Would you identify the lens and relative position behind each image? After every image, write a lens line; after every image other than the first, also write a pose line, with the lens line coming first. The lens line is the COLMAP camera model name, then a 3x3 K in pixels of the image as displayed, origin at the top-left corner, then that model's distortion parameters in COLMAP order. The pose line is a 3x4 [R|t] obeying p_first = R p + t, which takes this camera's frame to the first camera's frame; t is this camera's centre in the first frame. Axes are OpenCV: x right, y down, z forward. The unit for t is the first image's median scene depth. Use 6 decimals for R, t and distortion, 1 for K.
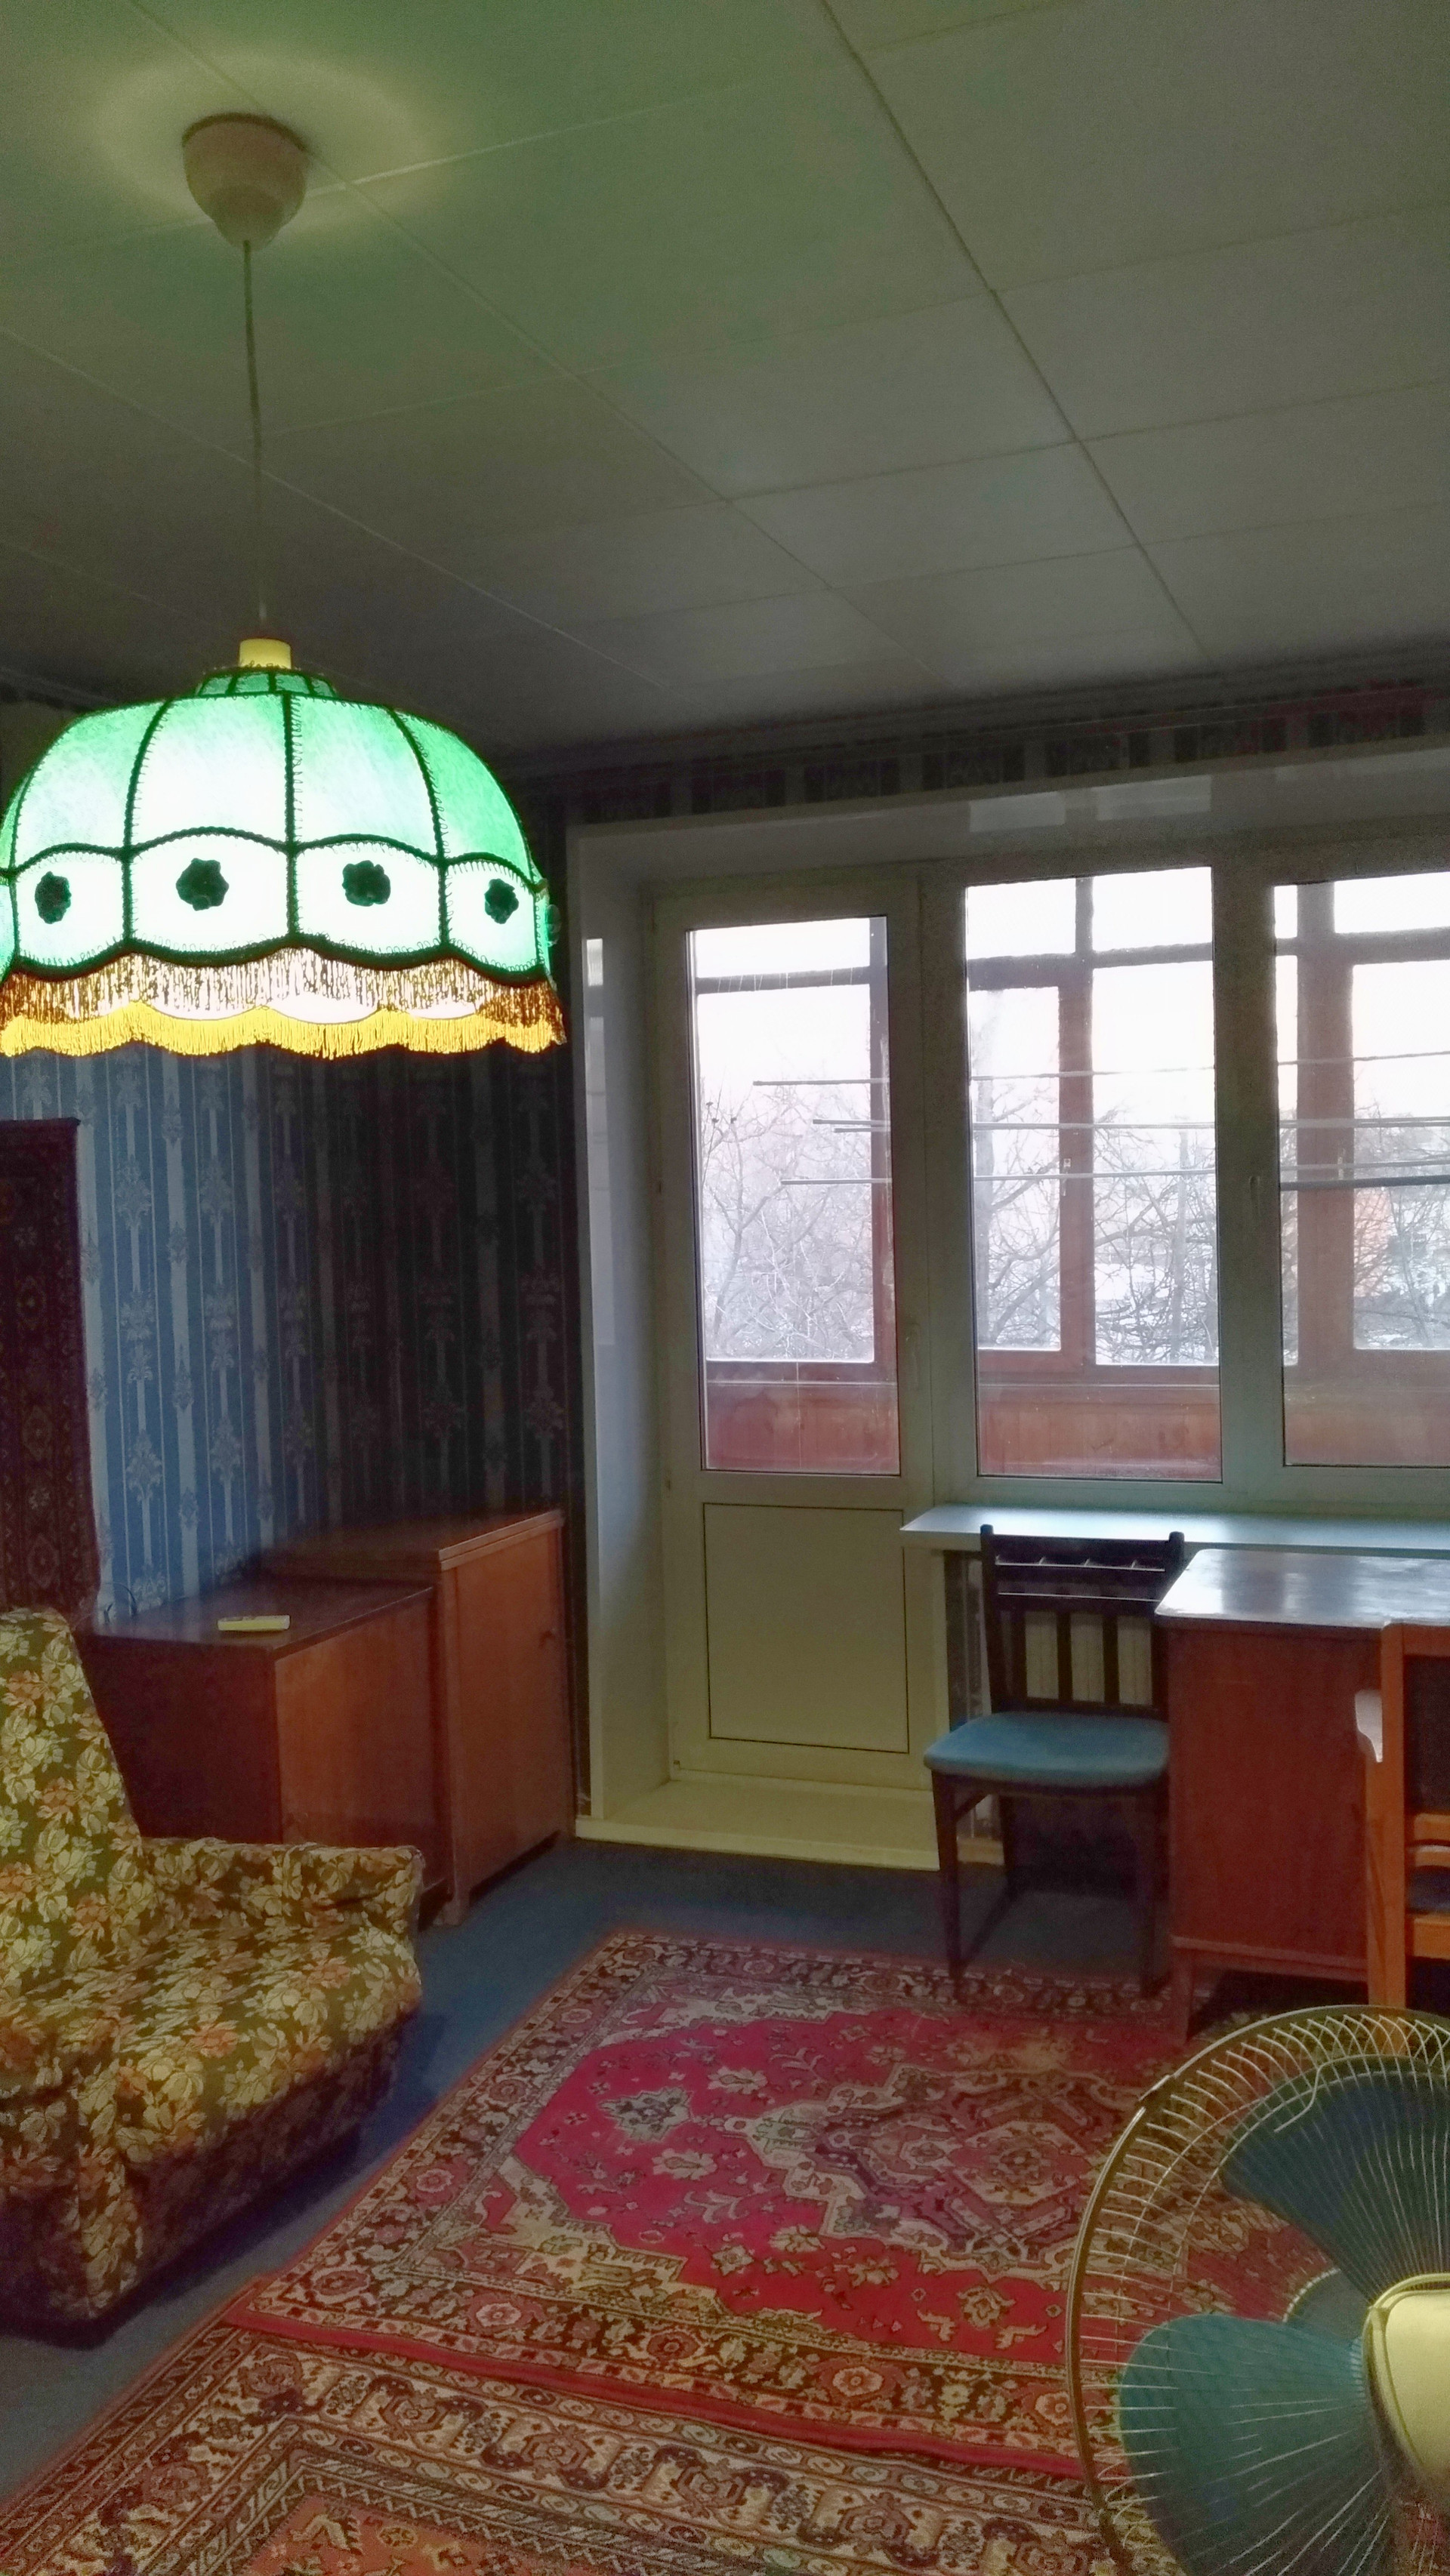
lens RADIAL K [[1924.8, 0, 725.6], [0, 1924.8, 1290.9], [0, 0, 1]] dist [0.004313, -0.004832]
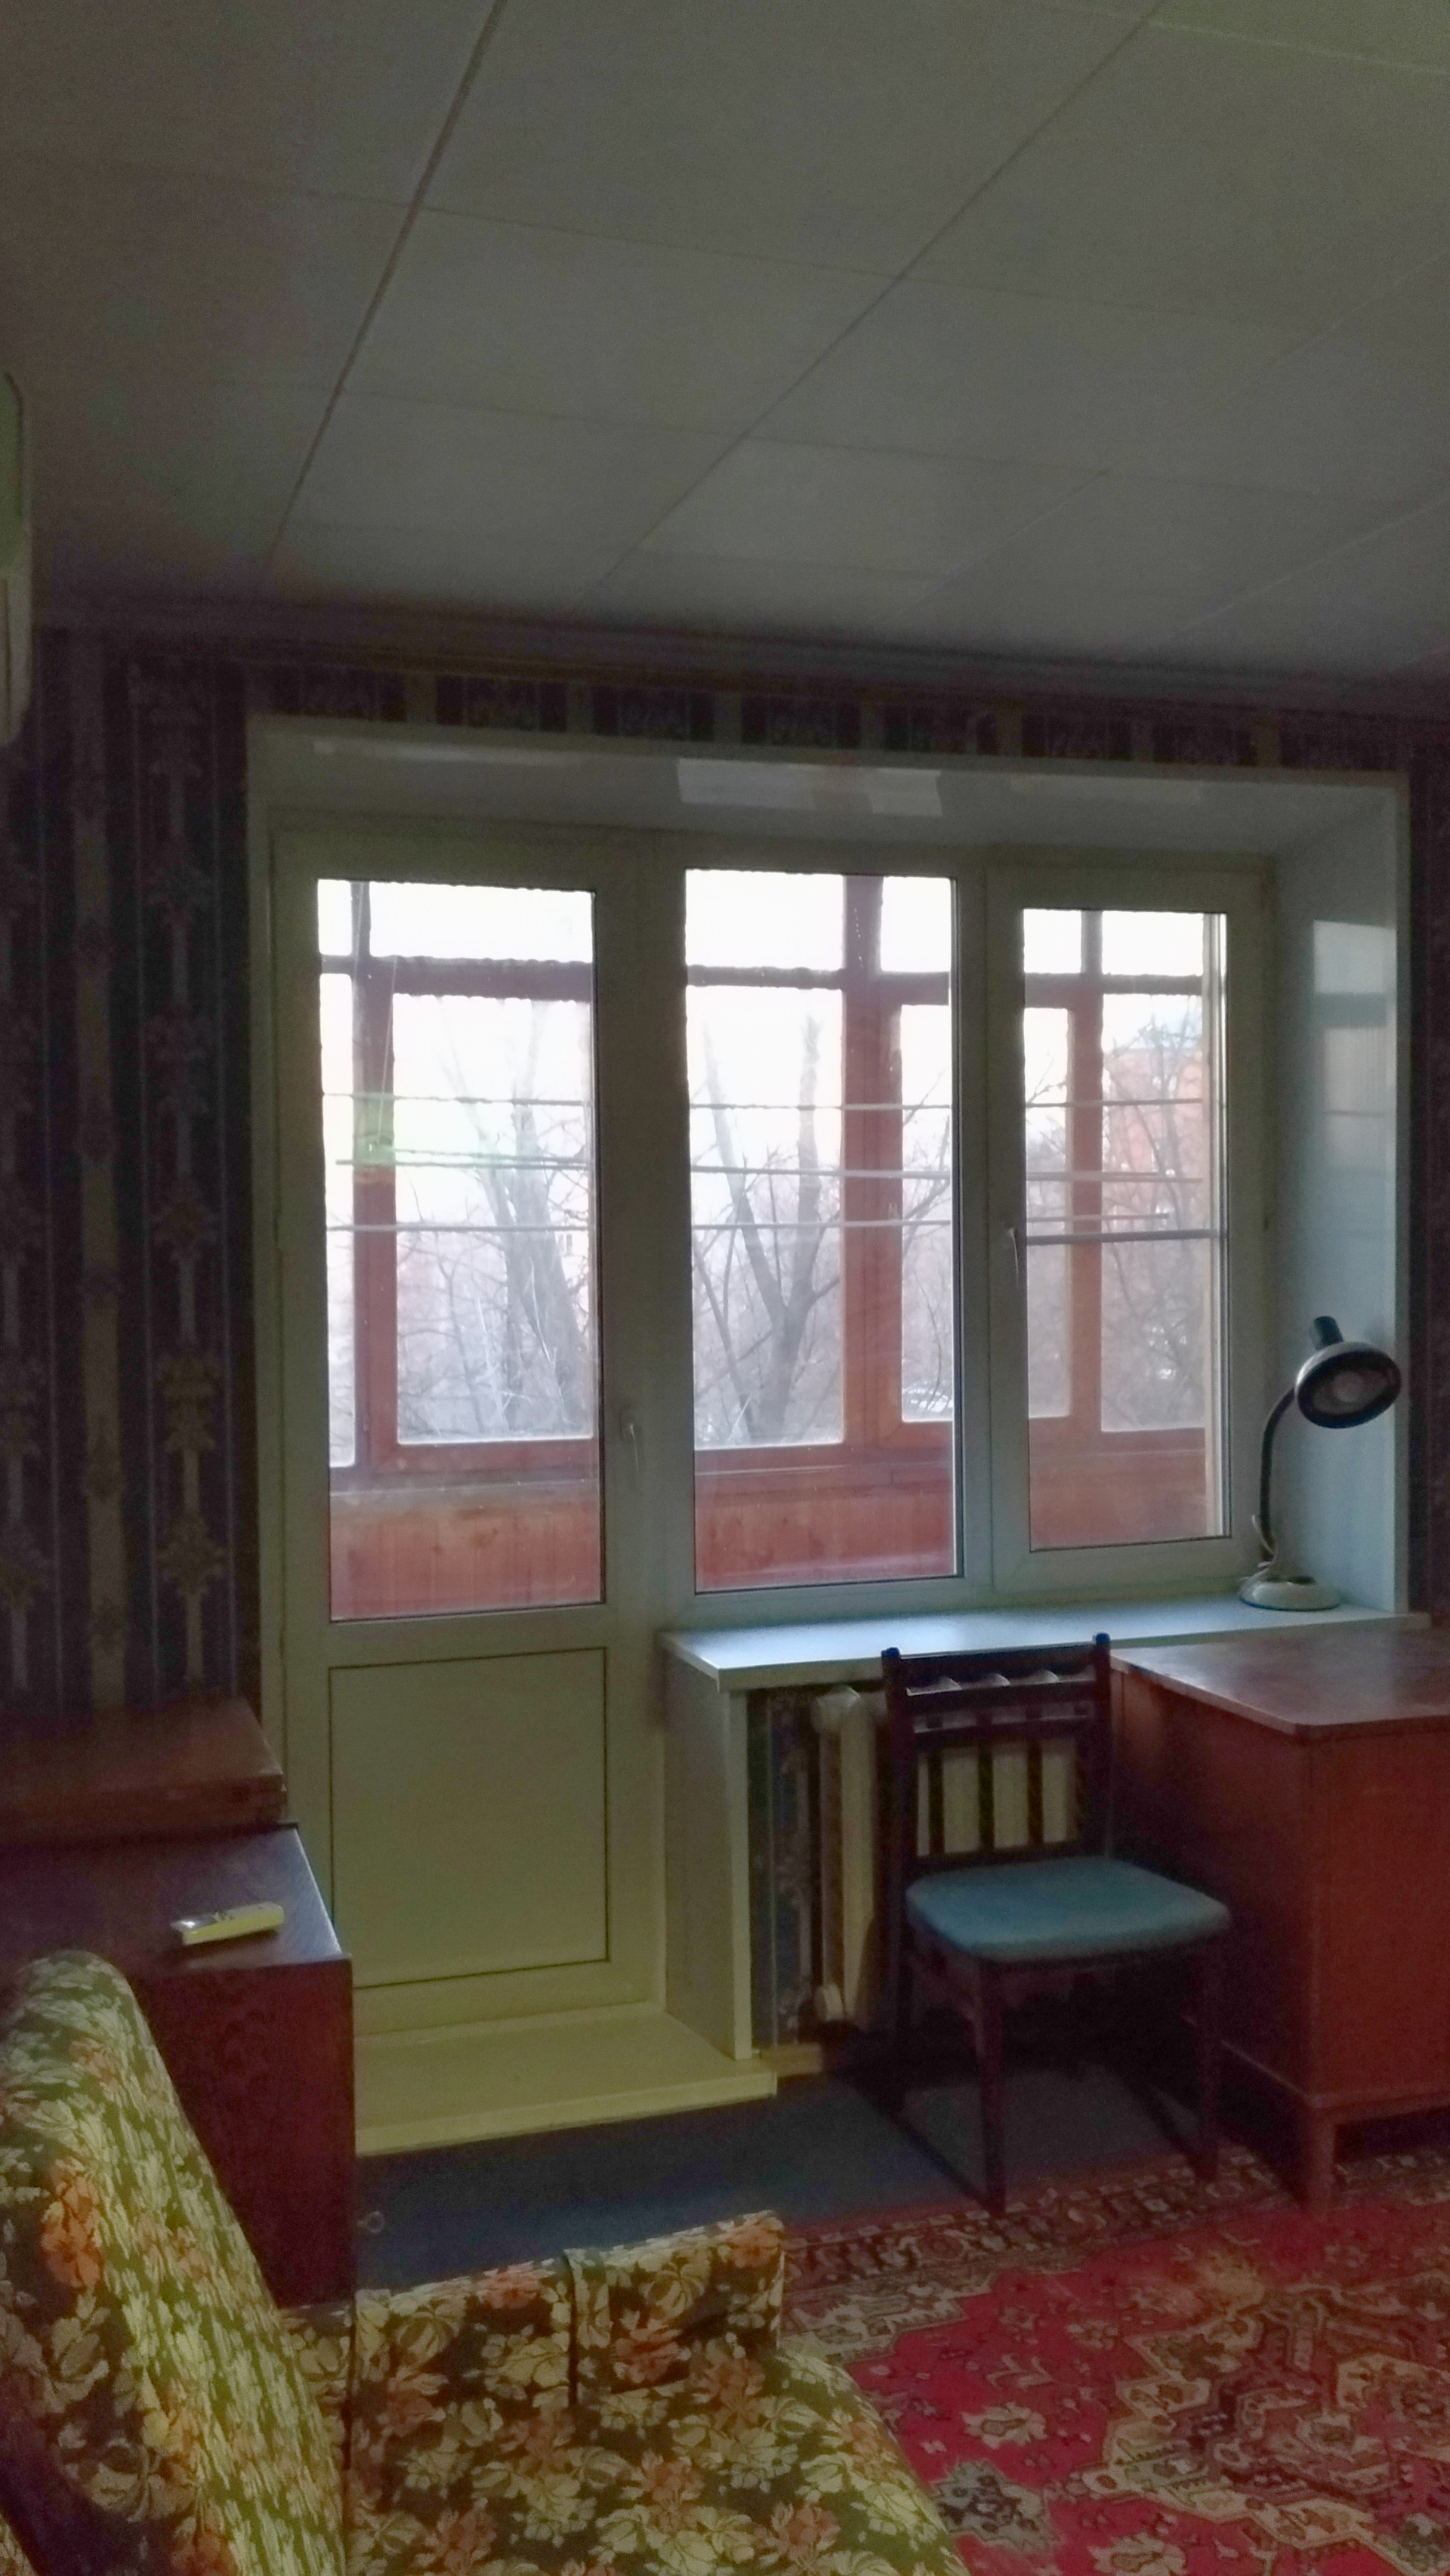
lens RADIAL K [[2154.9, 0, 725.0], [0, 2154.9, 1292.6], [0, 0, 1]] dist [0.036467, 0.008909]
pose [[0.792970, -0.000621, 0.609260, -0.523471], [0.023620, 0.999279, -0.029724, -0.003994], [-0.608802, 0.037961, 0.792413, 0.338476]]
